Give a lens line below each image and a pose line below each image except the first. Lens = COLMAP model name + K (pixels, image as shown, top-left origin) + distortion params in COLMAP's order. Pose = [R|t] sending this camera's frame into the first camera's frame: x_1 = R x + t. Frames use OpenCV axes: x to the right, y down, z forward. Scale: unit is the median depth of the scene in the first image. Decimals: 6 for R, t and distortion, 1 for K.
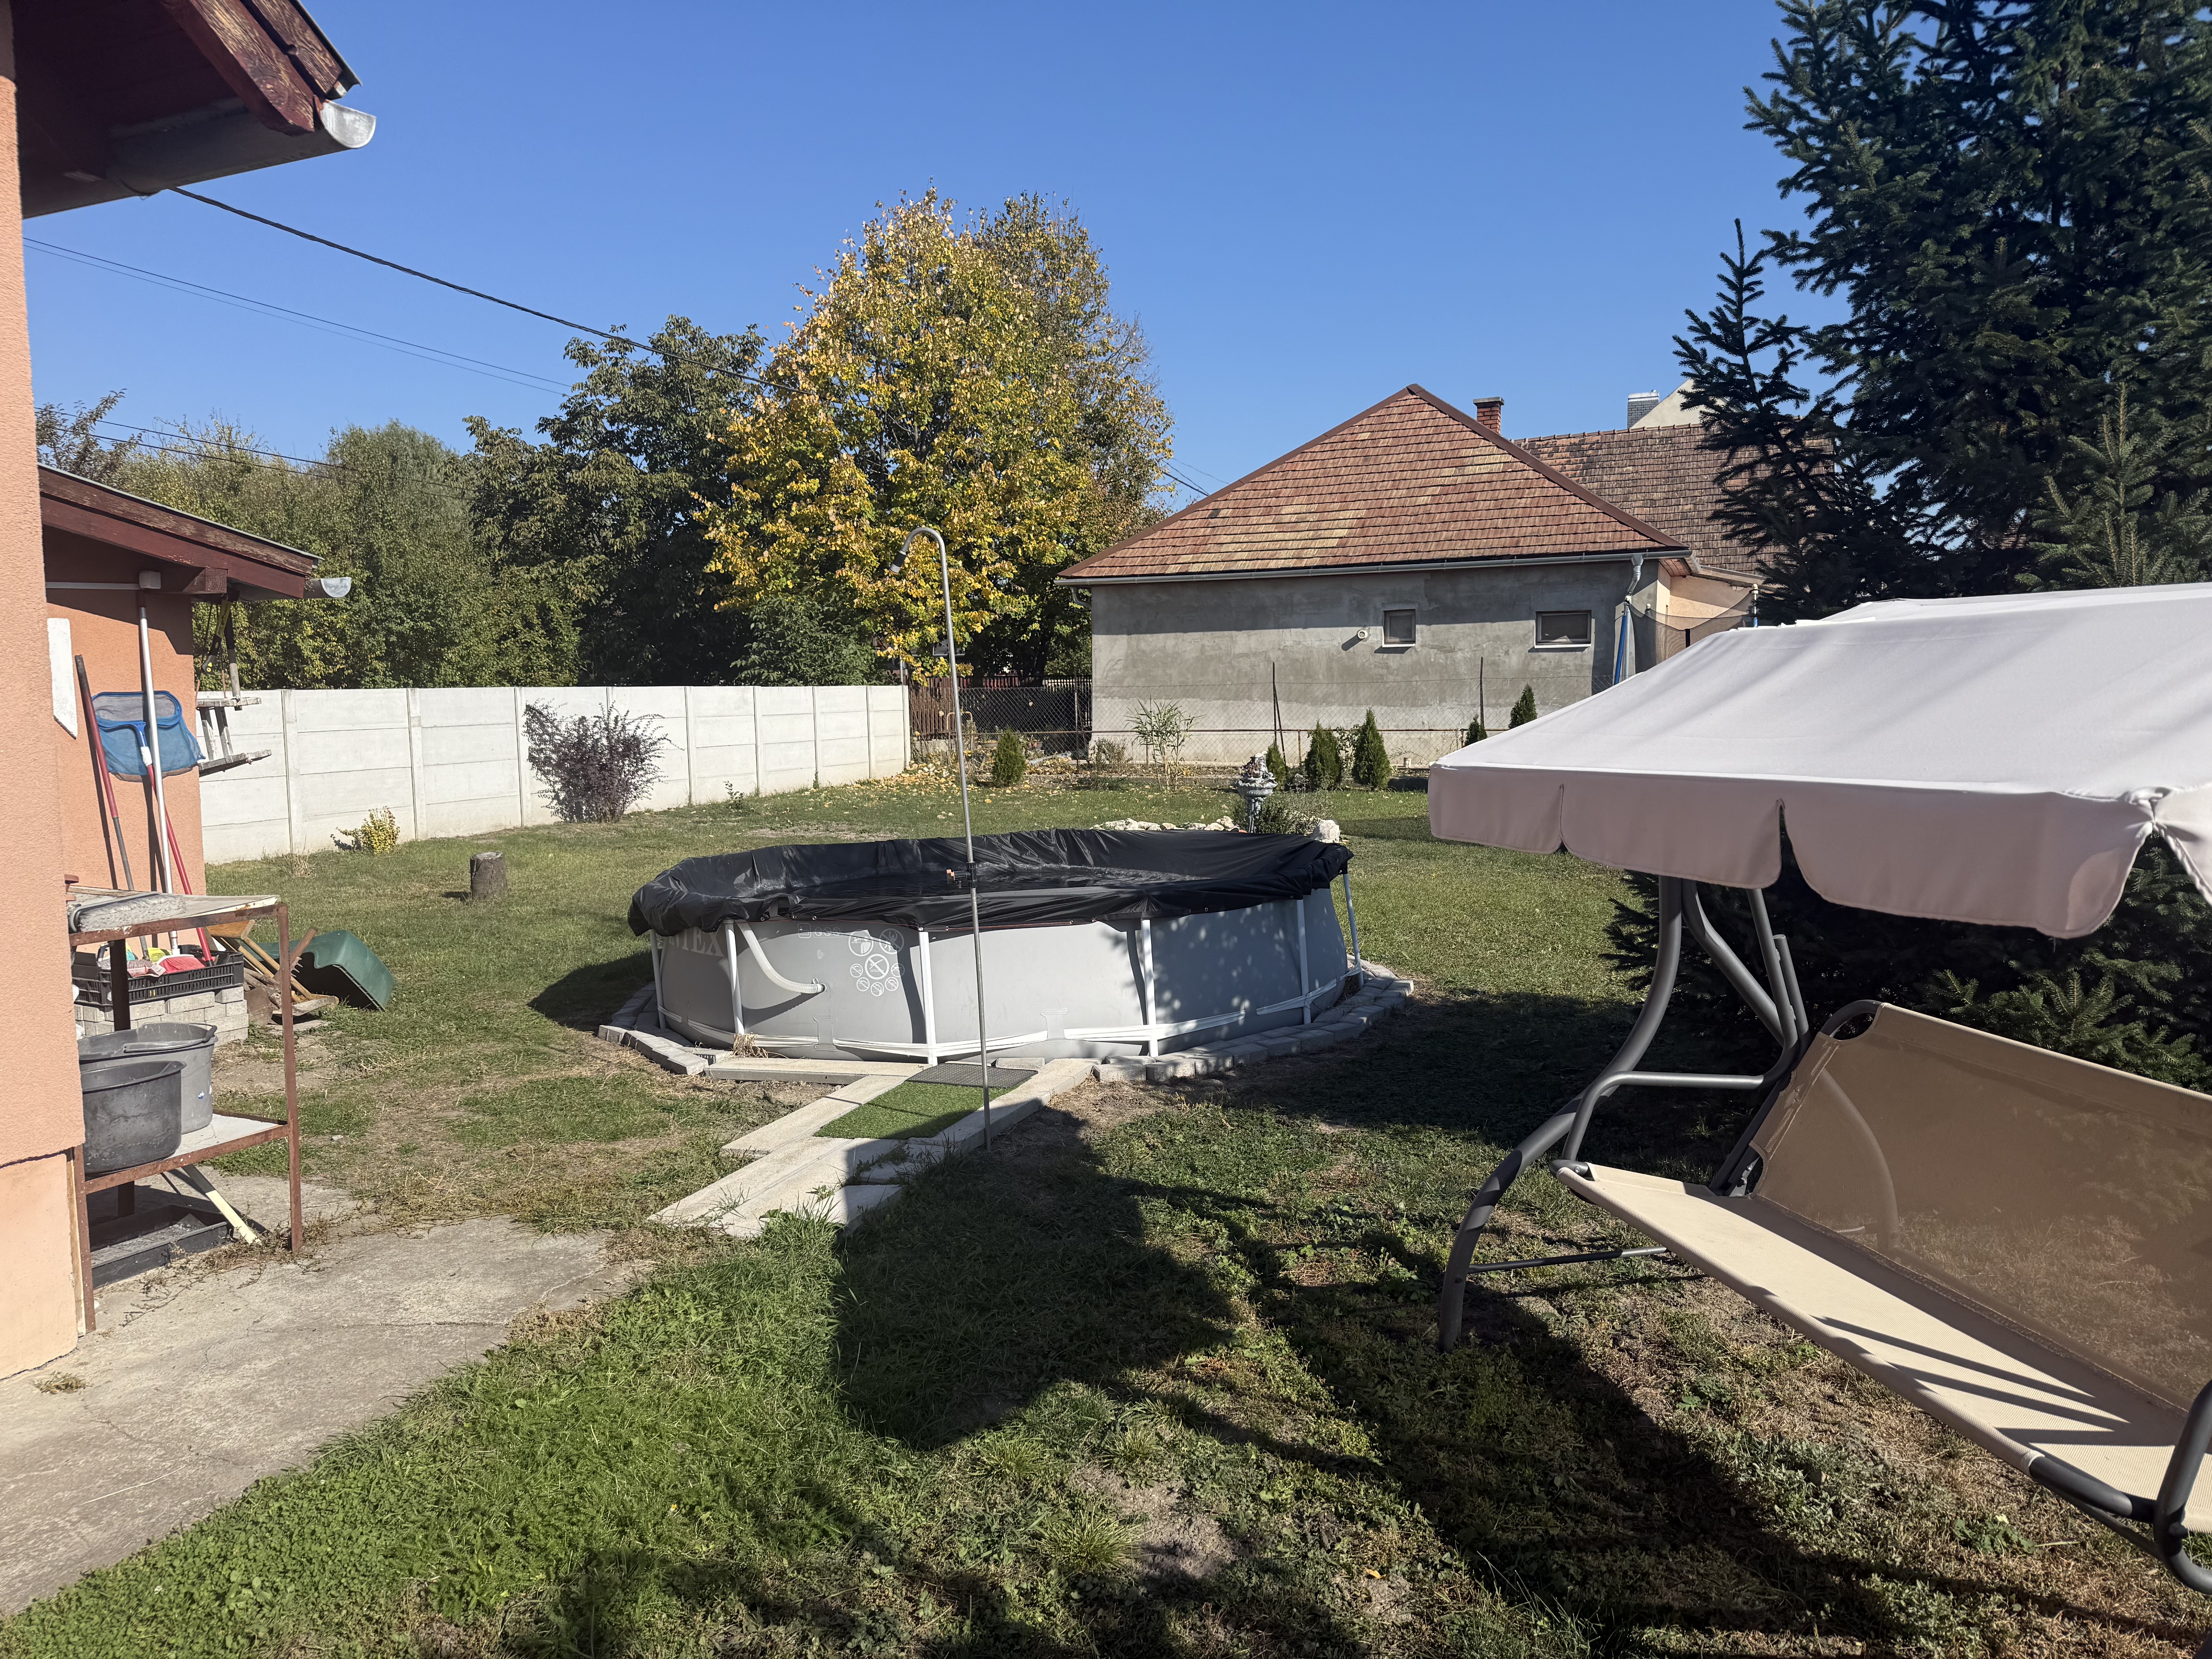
lens RADIAL K [[1545.5, 0, 1079.6], [0, 1545.5, 841.0], [0, 0, 1]] dist [0.114531, -0.000201]
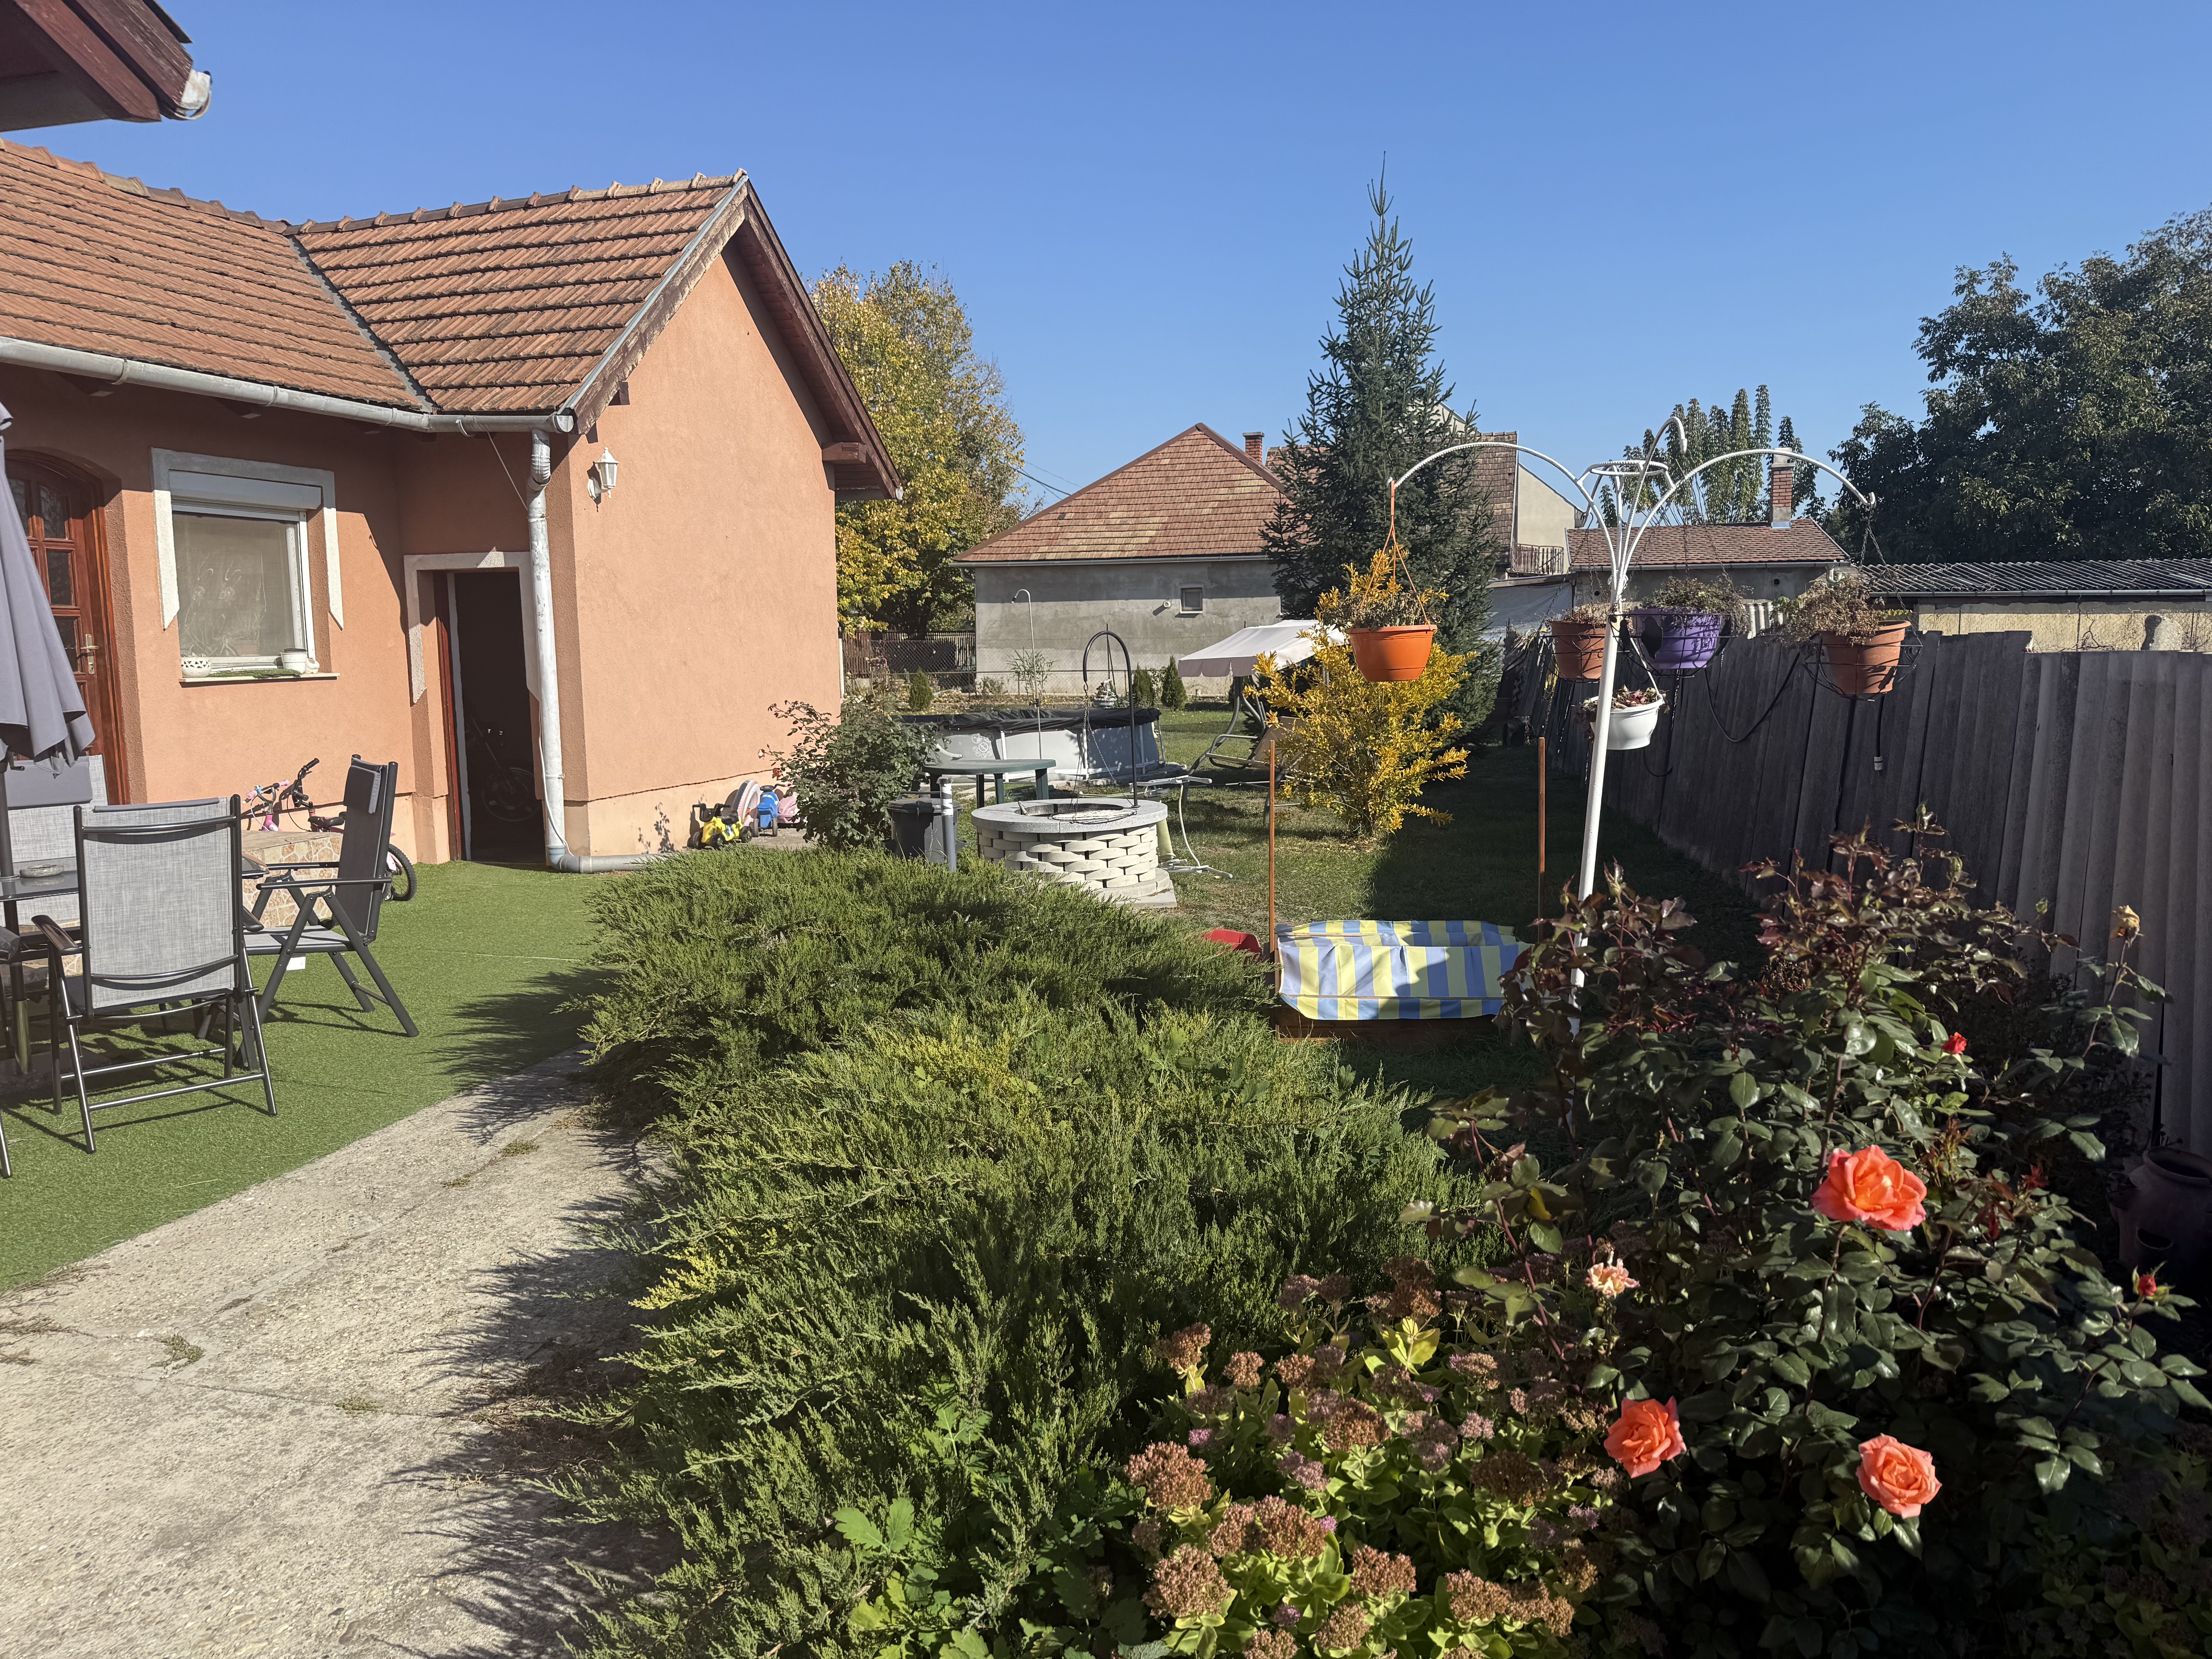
lens RADIAL K [[1563.9, 0, 1100.0], [0, 1563.9, 833.5], [0, 0, 1]] dist [0.033805, -0.043882]
pose [[0.991009, -0.014309, 0.133027, -0.071192], [0.011078, 0.999626, 0.024993, 0.040145], [-0.133335, -0.023294, 0.990797, -0.409423]]
